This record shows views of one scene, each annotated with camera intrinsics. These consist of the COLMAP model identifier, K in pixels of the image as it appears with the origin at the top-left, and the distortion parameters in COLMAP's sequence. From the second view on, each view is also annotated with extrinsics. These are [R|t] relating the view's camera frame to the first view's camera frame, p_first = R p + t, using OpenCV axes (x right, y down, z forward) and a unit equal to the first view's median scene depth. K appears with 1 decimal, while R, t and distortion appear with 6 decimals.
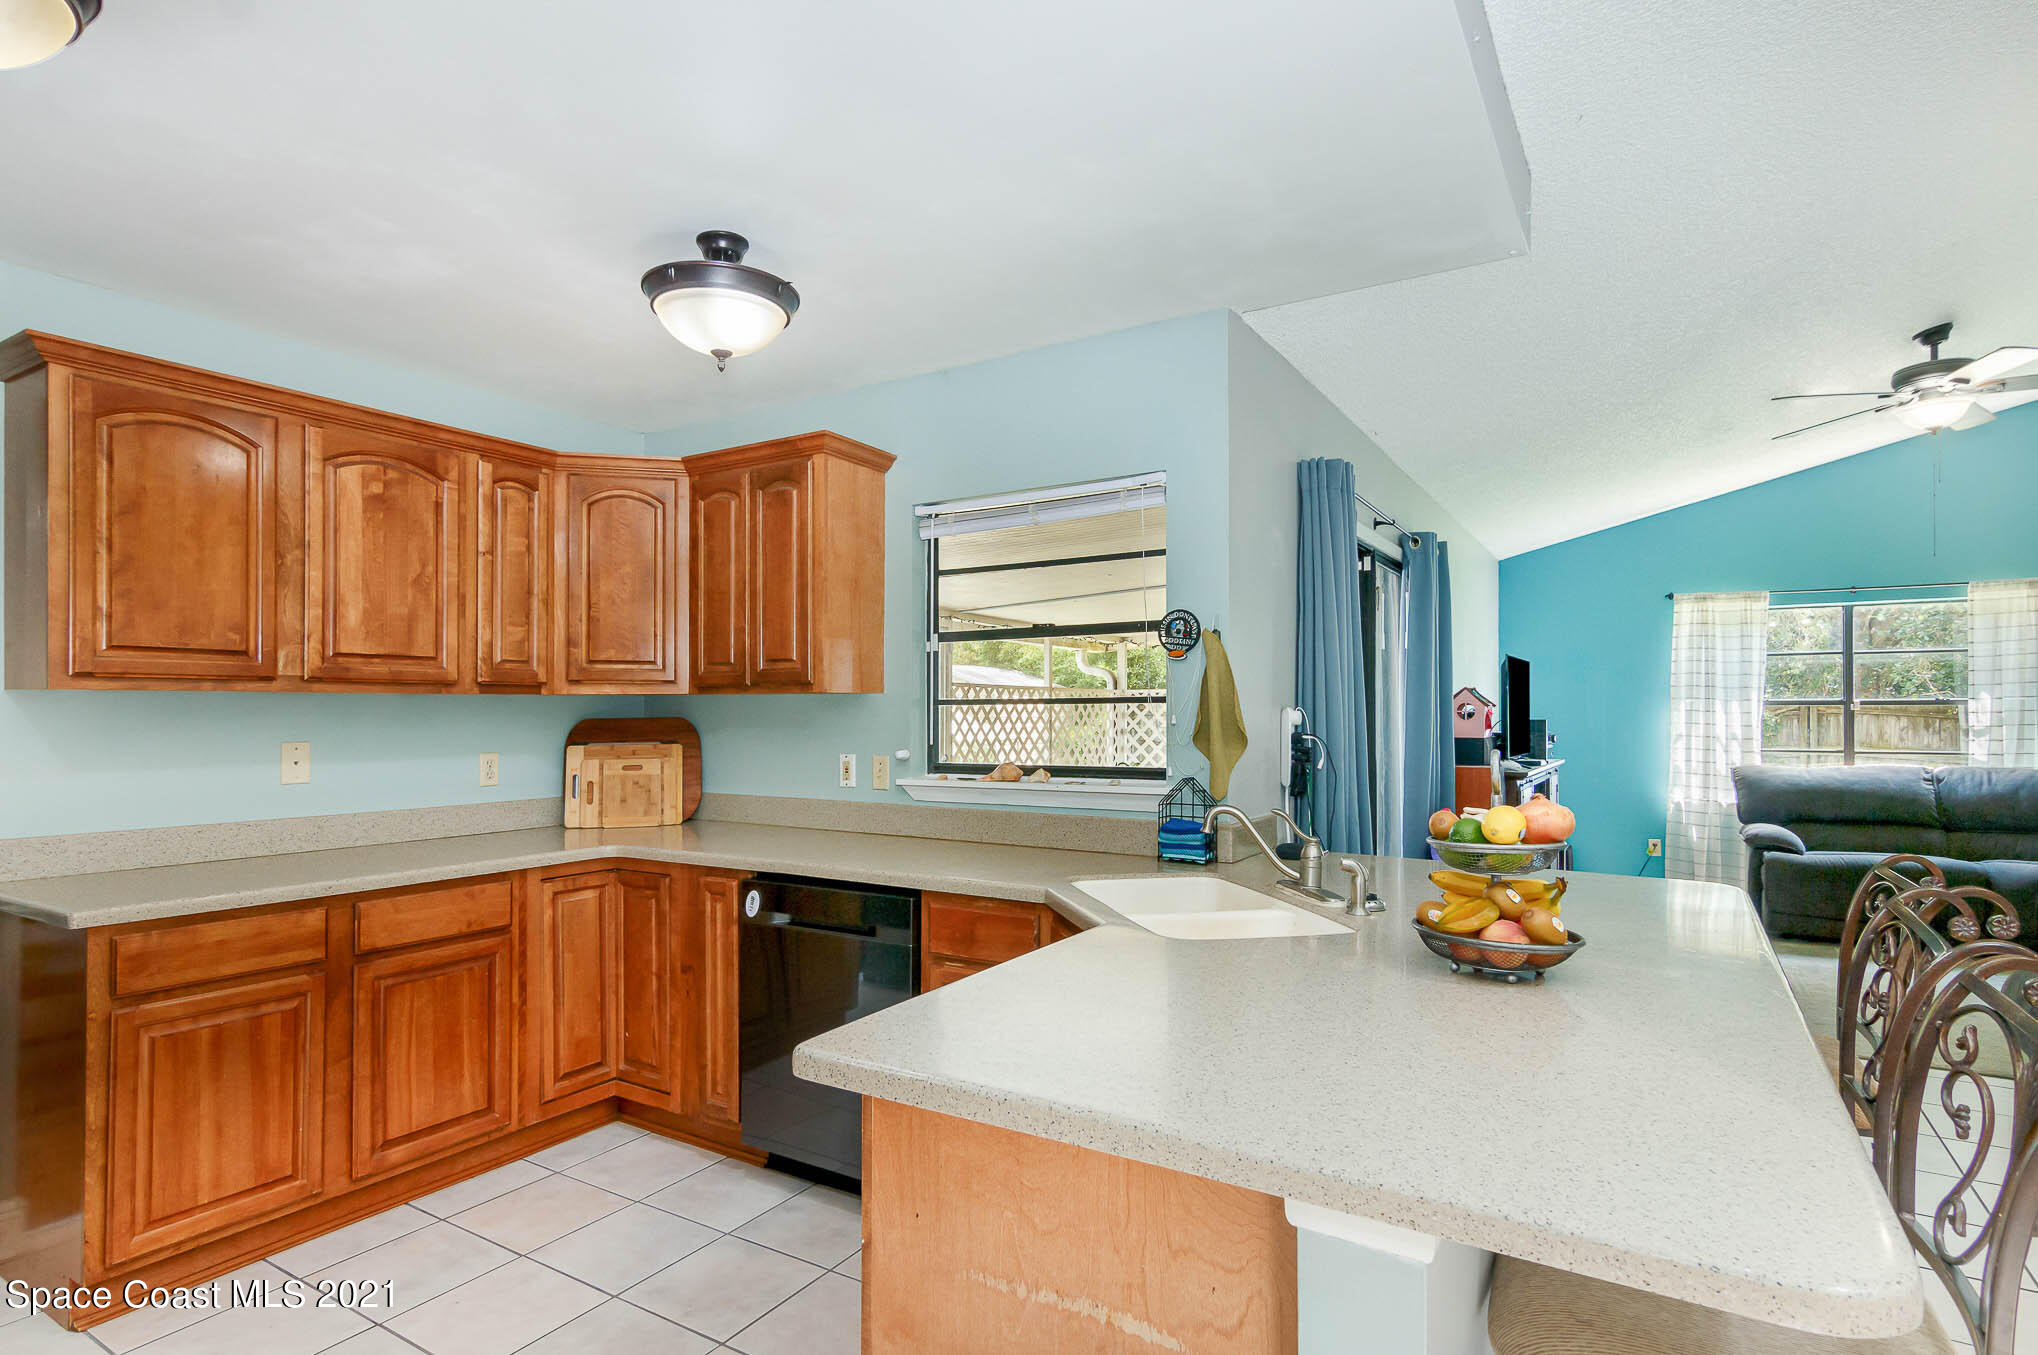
lens RADIAL K [[1045.8, 0, 1021.4], [0, 1045.8, 707.6], [0, 0, 1]] dist [-0.001484, 0.000755]
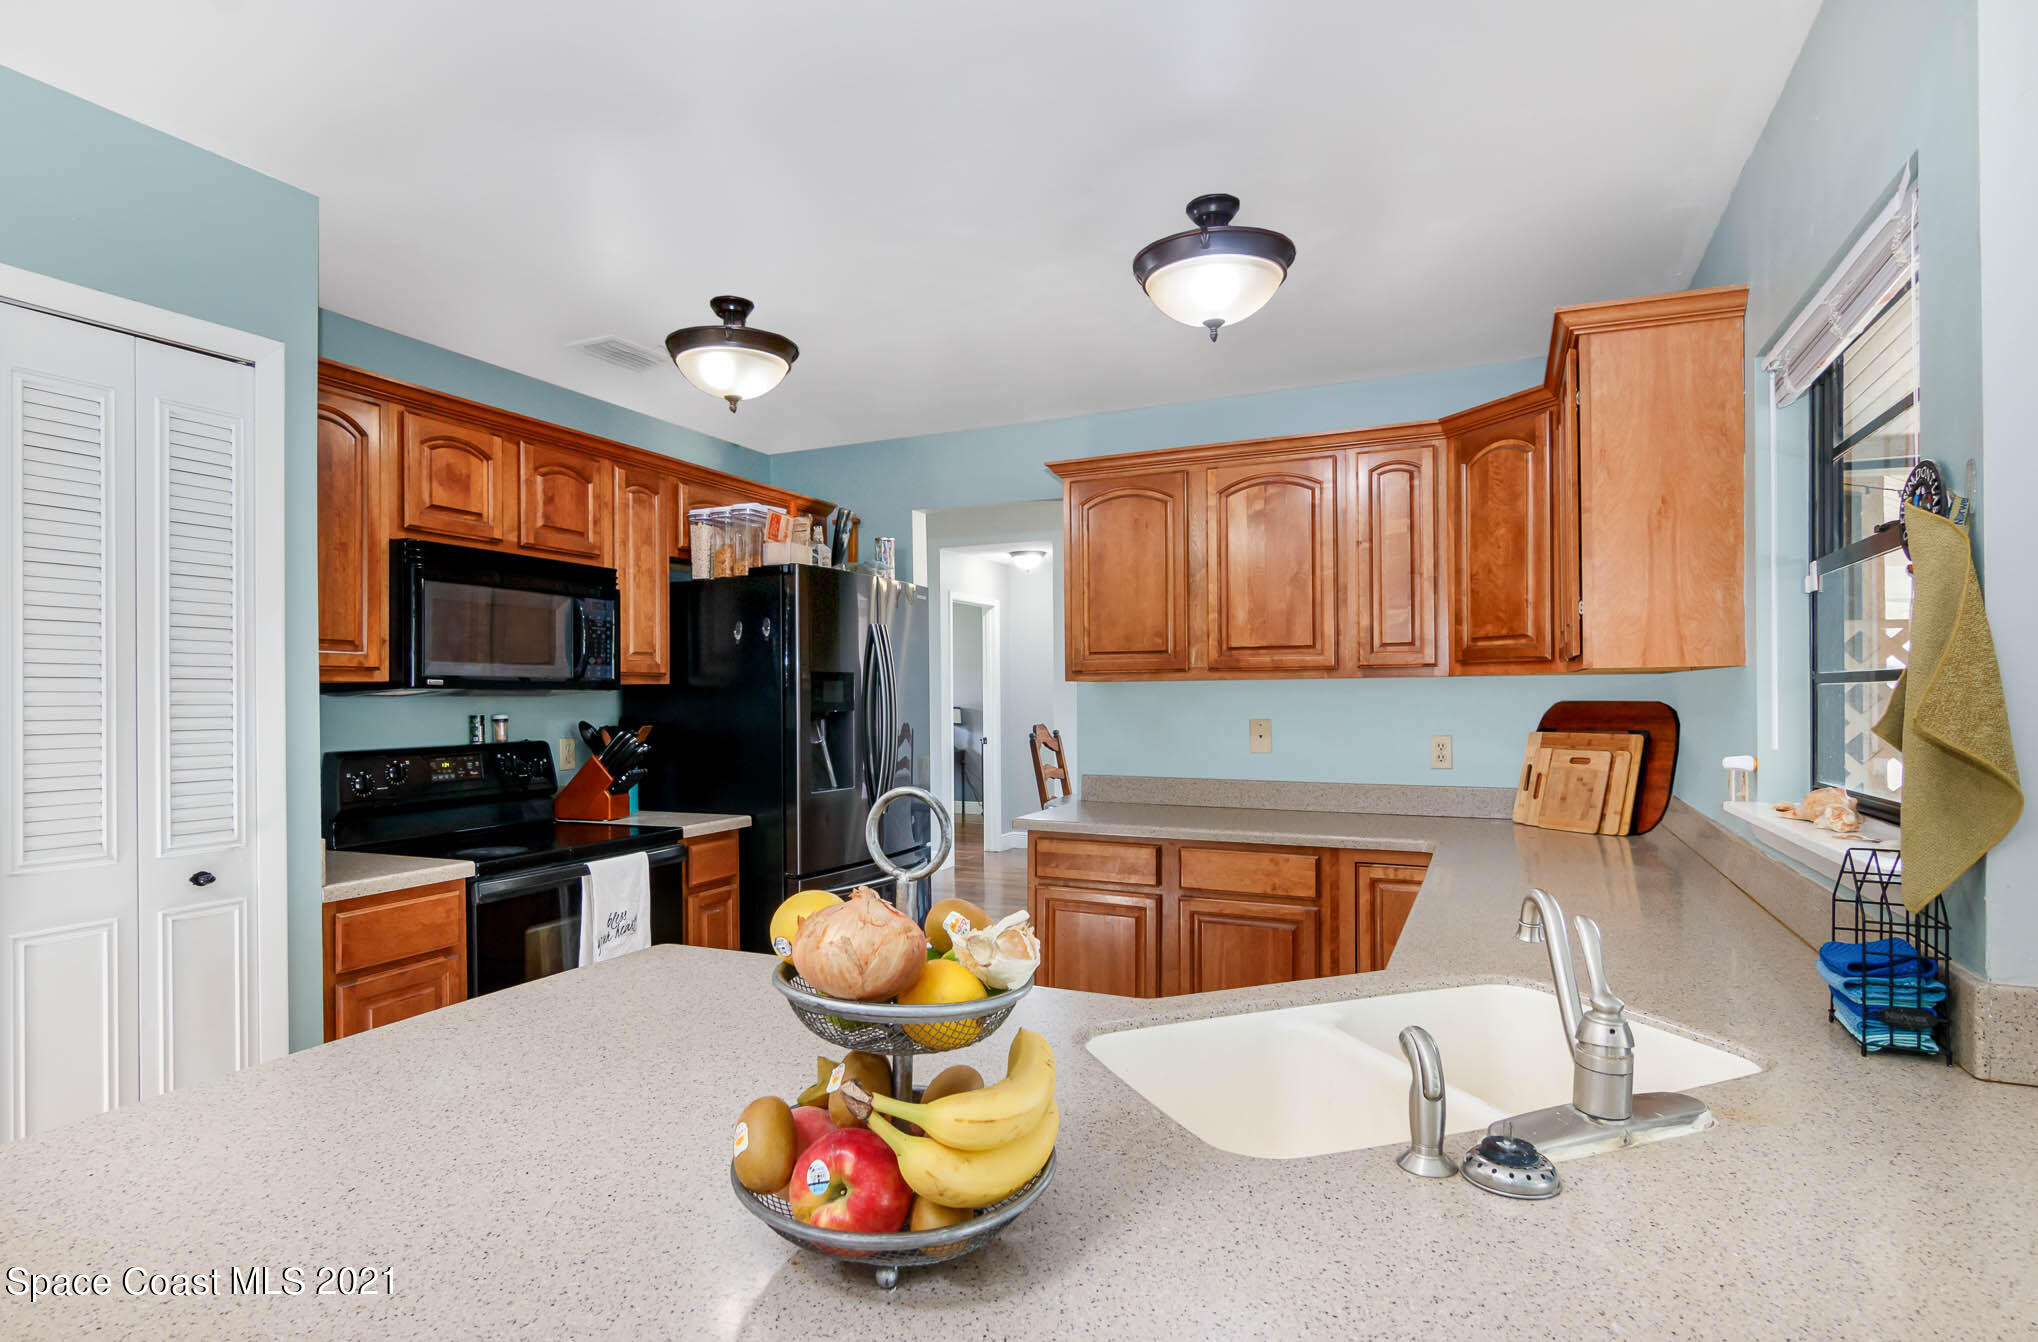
lens RADIAL K [[1078.2, 0, 1004.8], [0, 1078.2, 688.6], [0, 0, 1]] dist [0.003190, -0.000158]
pose [[0.123243, -0.006115, -0.992358, 0.757364], [0.009329, 0.999944, -0.005003, 0.000073], [0.992333, -0.008641, 0.123293, 0.770693]]
